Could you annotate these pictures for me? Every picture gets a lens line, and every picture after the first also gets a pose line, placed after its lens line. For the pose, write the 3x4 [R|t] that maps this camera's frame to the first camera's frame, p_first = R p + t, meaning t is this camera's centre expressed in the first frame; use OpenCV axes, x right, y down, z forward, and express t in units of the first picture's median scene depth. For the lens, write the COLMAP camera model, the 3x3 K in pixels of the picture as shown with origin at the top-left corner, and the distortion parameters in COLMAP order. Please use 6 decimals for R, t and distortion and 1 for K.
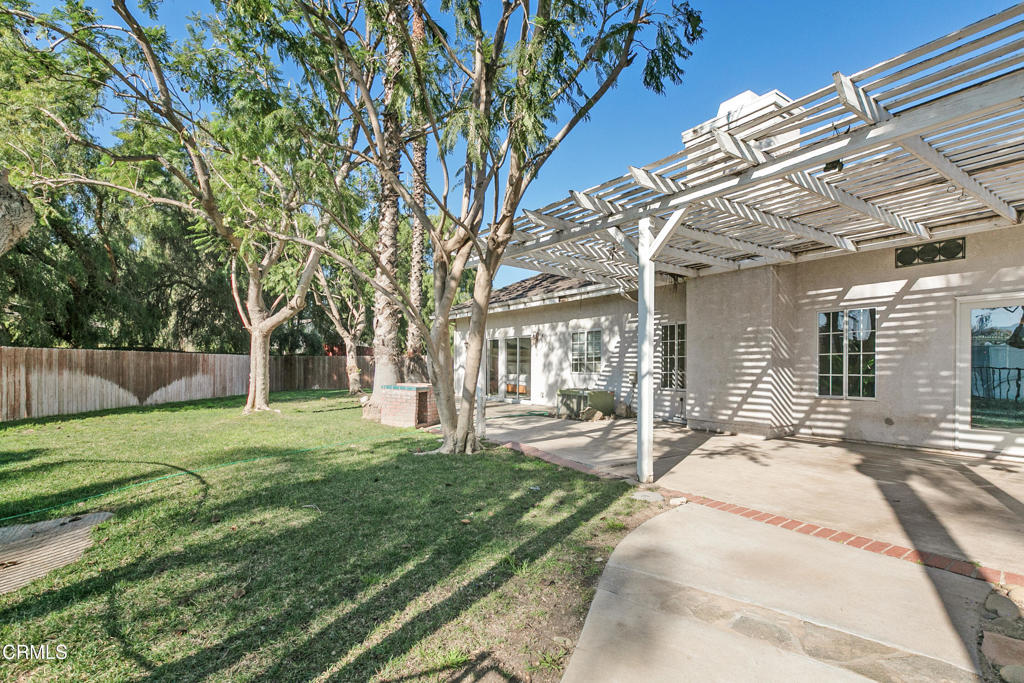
lens RADIAL K [[482.7, 0, 517.3], [0, 482.7, 369.0], [0, 0, 1]] dist [0.000964, 0.000228]
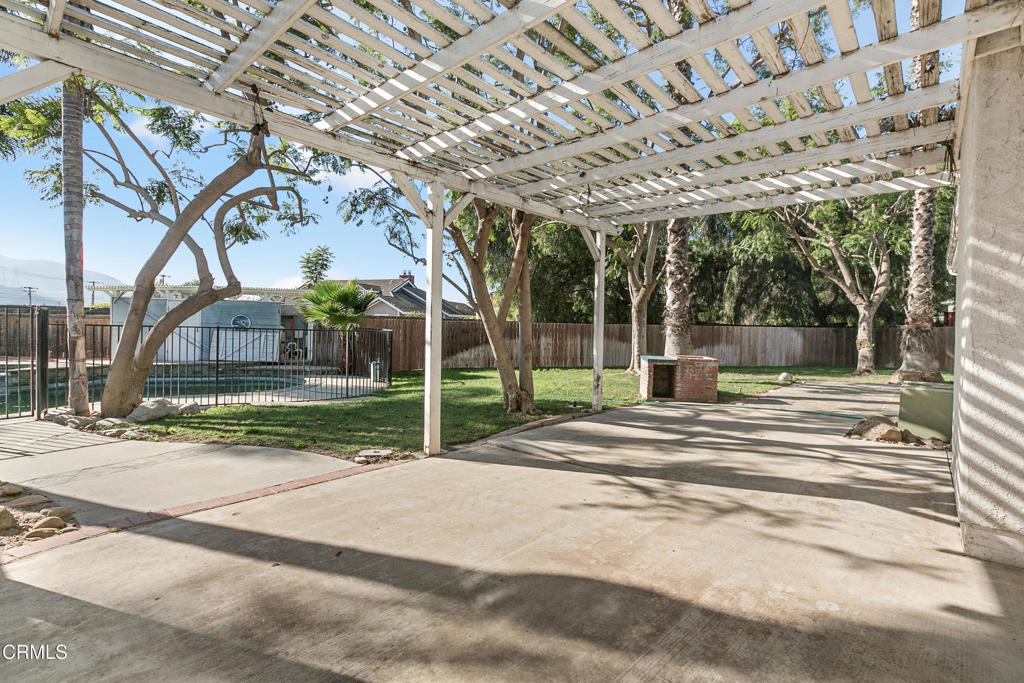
lens RADIAL K [[469.6, 0, 506.4], [0, 469.6, 337.6], [0, 0, 1]] dist [-0.002451, -0.000492]
pose [[0.230635, 0.012038, -0.972966, 0.248385], [-0.019018, 0.999788, 0.007862, -0.003259], [0.972855, 0.016691, 0.230815, 0.185073]]
